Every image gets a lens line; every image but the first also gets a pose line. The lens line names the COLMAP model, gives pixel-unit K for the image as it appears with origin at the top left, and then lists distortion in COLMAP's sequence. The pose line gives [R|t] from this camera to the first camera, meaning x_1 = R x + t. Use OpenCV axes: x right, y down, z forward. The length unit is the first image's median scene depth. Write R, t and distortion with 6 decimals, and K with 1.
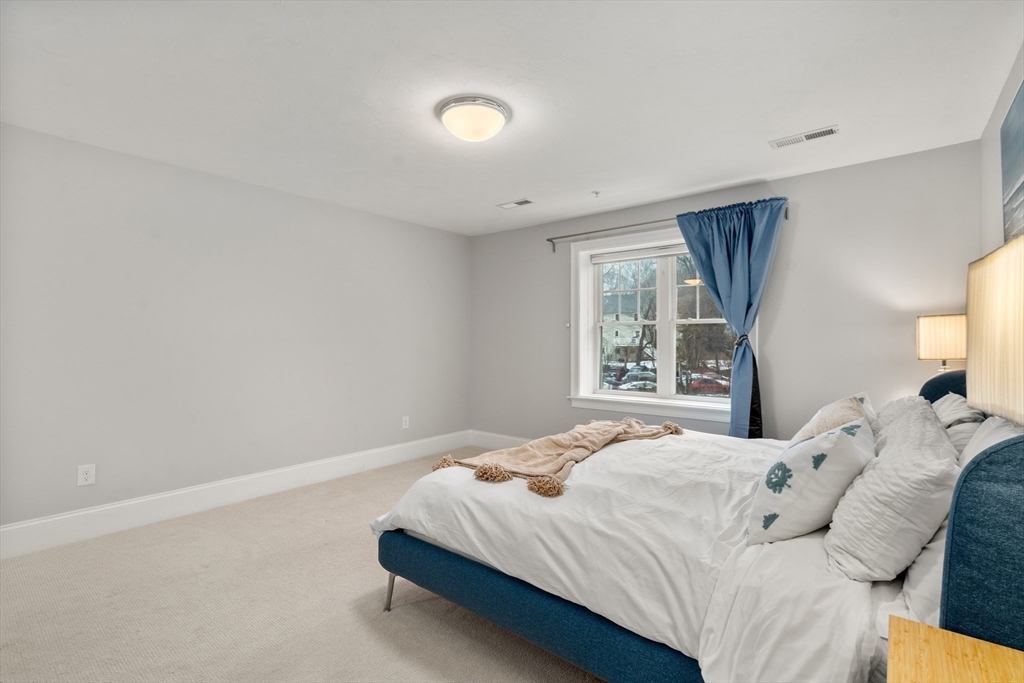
lens RADIAL K [[467.4, 0, 502.4], [0, 467.4, 337.8], [0, 0, 1]] dist [-0.002034, 0.000162]
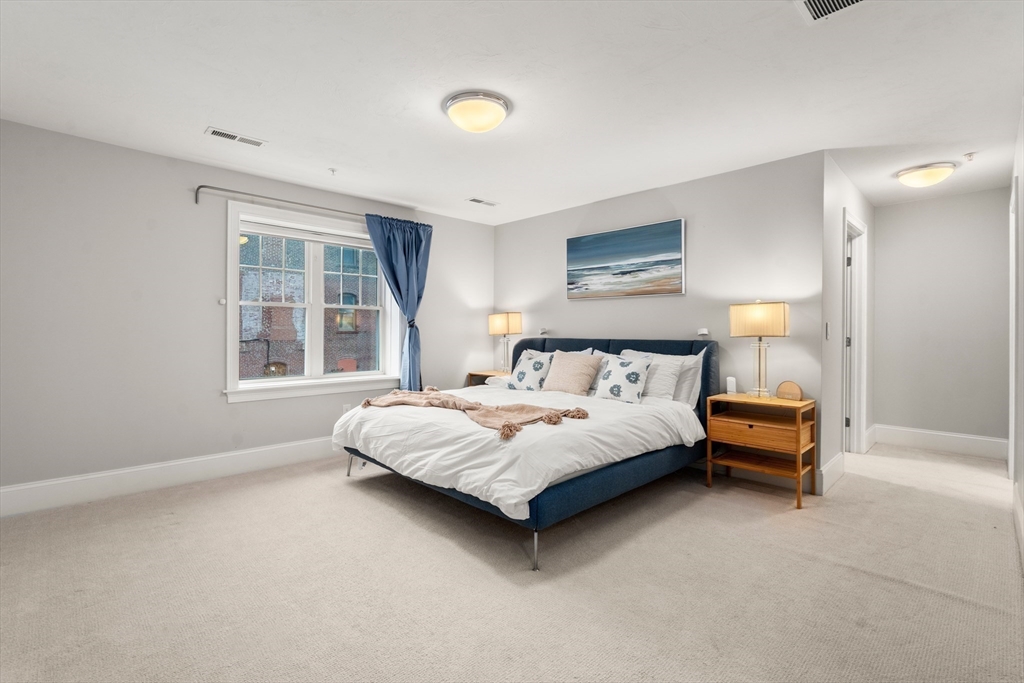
lens RADIAL K [[467.4, 0, 502.4], [0, 467.4, 337.8], [0, 0, 1]] dist [-0.002034, 0.000162]
pose [[0.124176, -0.012155, 0.992186, -0.758722], [-0.009562, 0.999864, 0.013445, 0.024548], [-0.992214, -0.011156, 0.124043, 0.548975]]
